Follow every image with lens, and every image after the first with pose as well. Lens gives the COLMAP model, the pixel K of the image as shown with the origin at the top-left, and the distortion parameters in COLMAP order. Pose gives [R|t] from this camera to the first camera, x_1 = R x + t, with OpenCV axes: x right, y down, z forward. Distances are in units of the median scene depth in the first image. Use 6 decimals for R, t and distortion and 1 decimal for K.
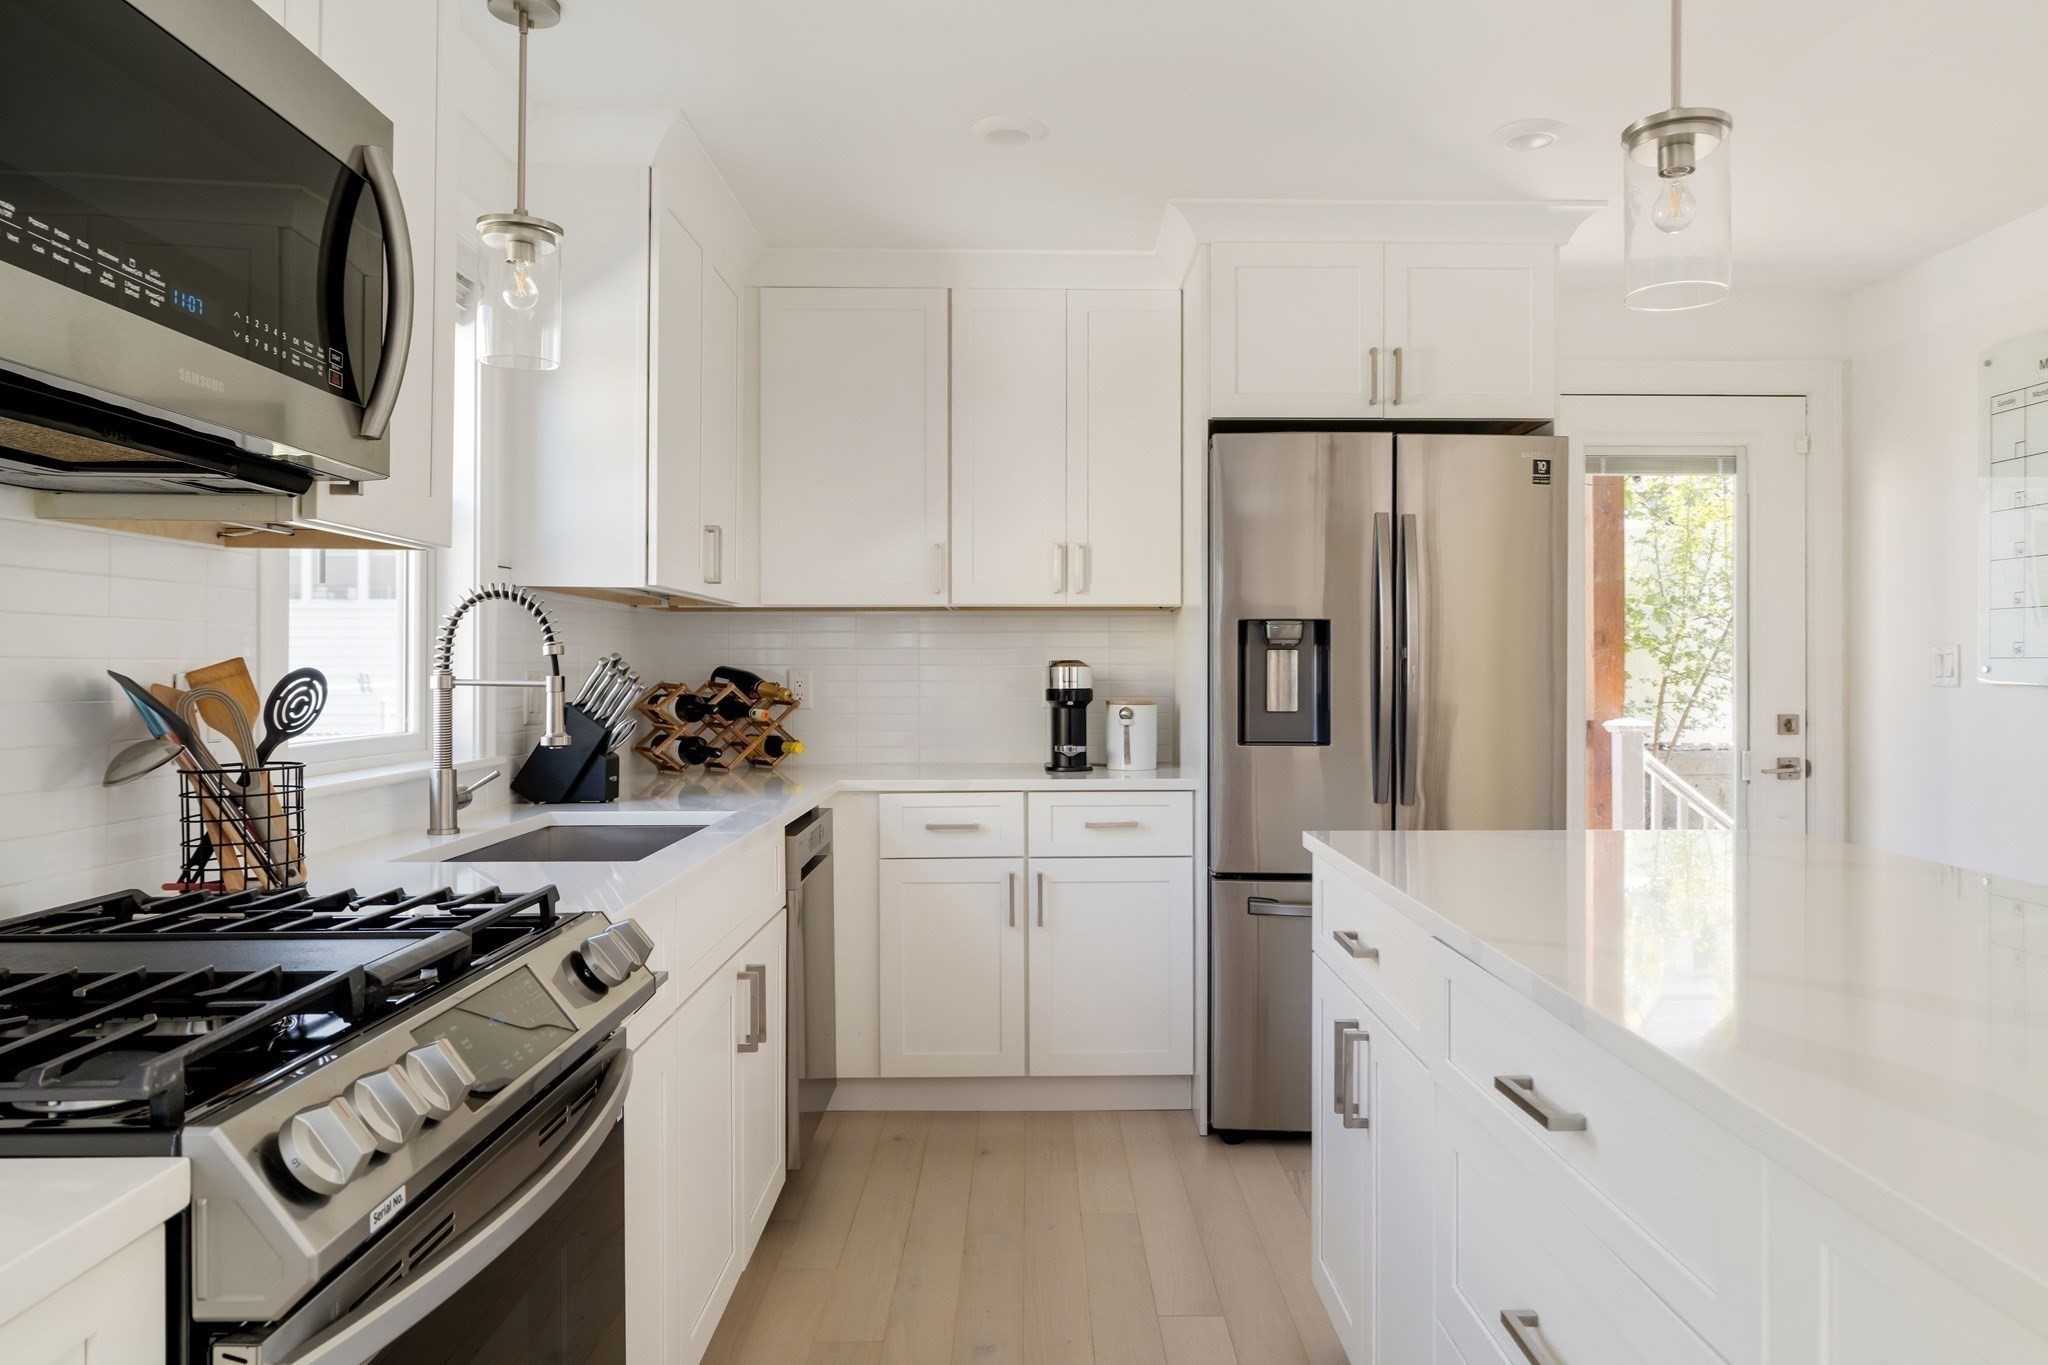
lens RADIAL K [[1400.2, 0, 1020.5], [0, 1400.2, 678.2], [0, 0, 1]] dist [0.002056, -0.012495]
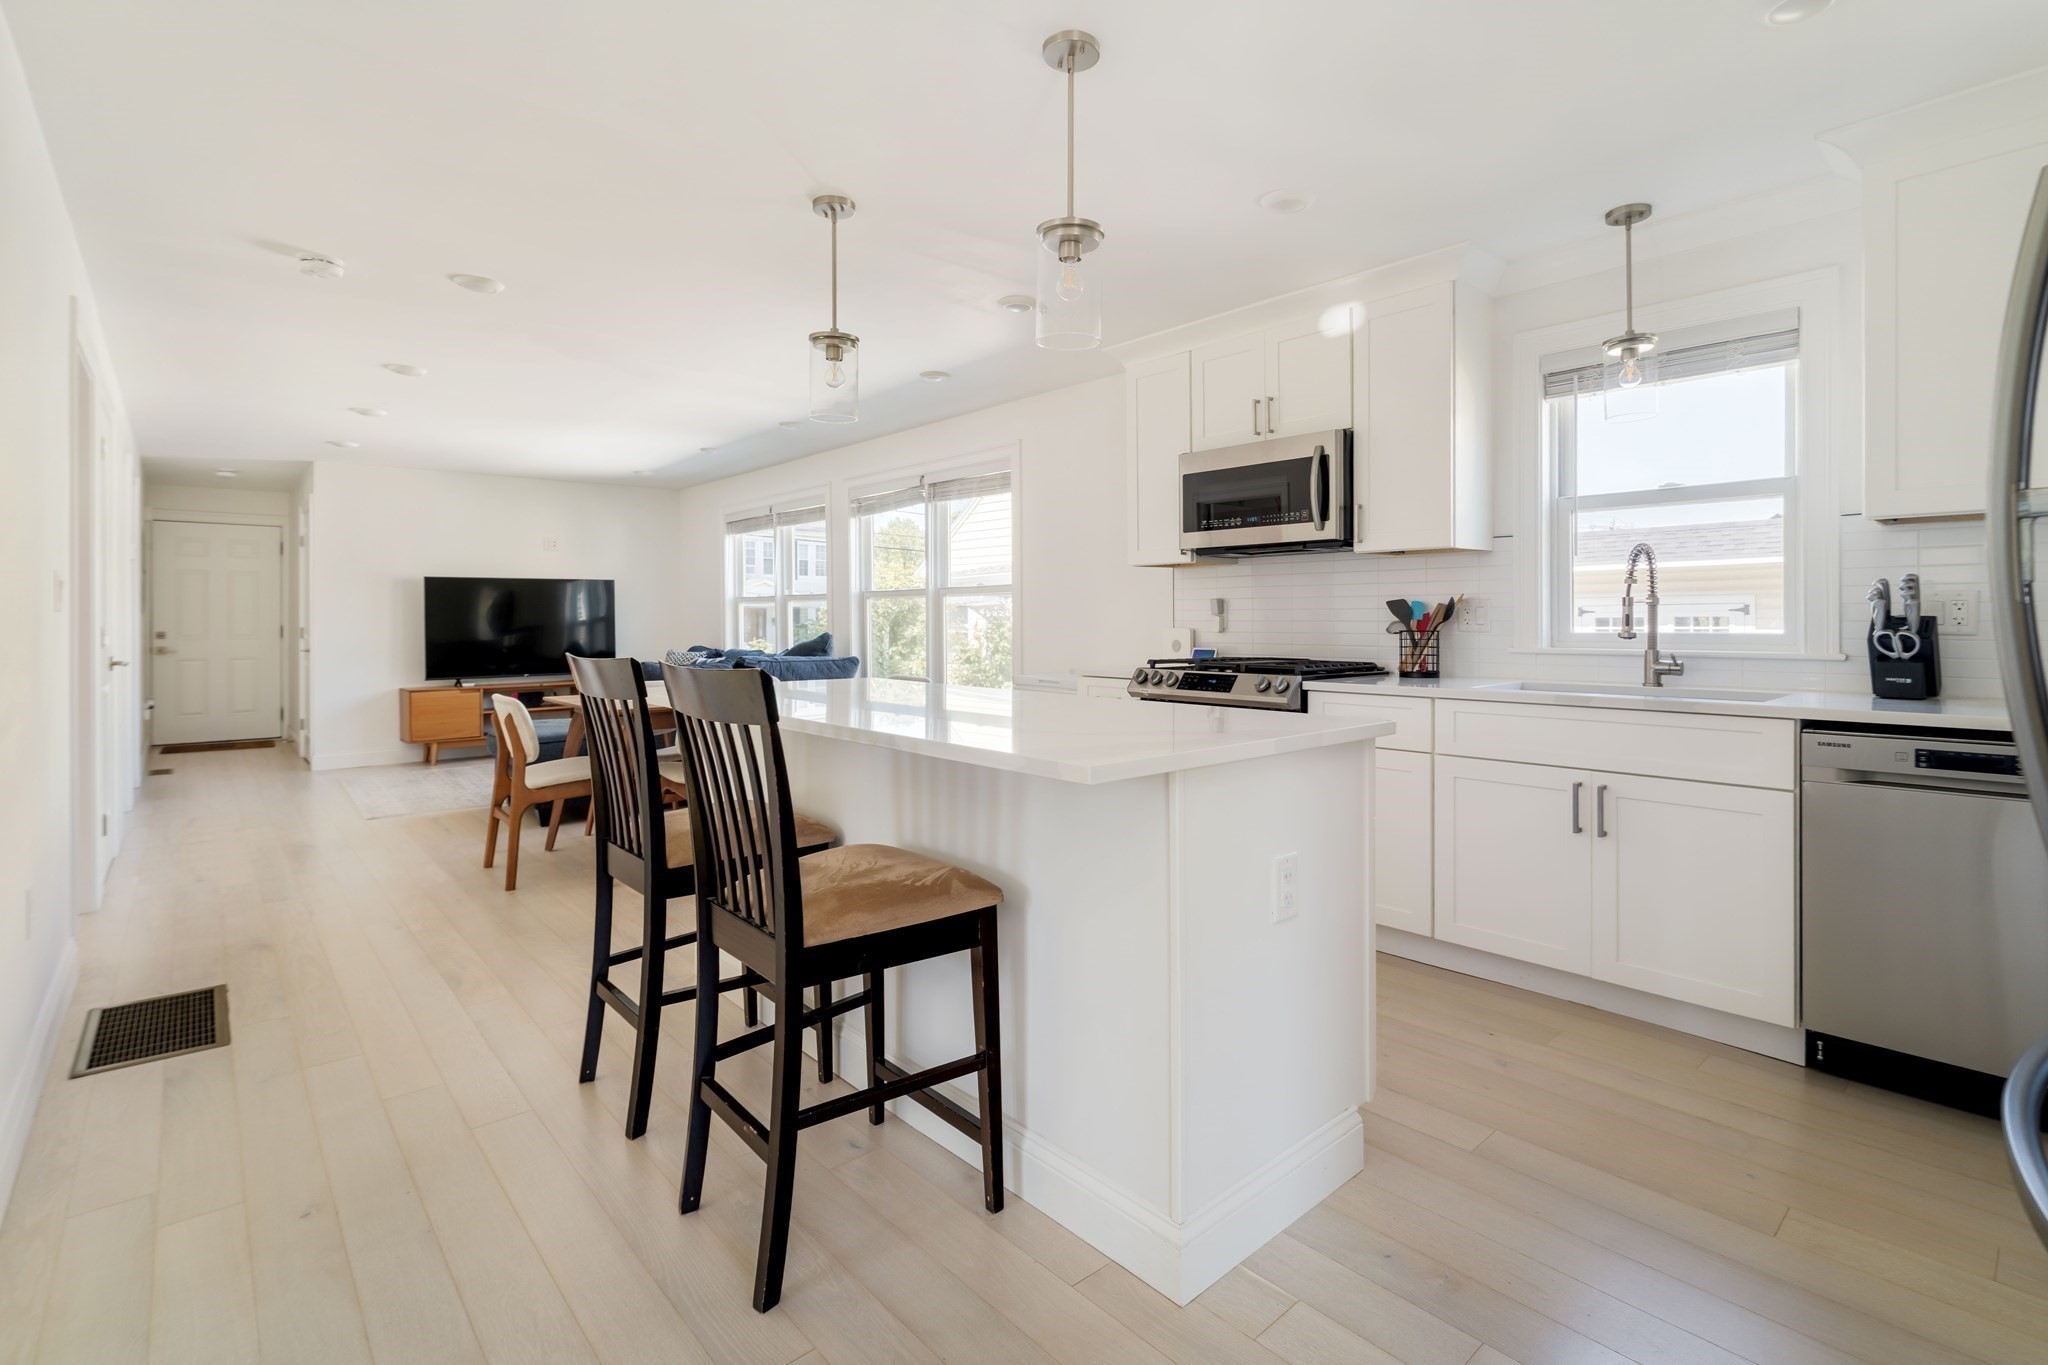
lens RADIAL K [[985.1, 0, 1071.9], [0, 985.1, 613.5], [0, 0, 1]] dist [-0.002436, 0.001586]
pose [[-0.738837, -0.003162, -0.673877, 0.688504], [-0.002187, 0.999995, -0.002294, 0.016134], [0.673881, -0.000221, -0.738840, 1.019920]]
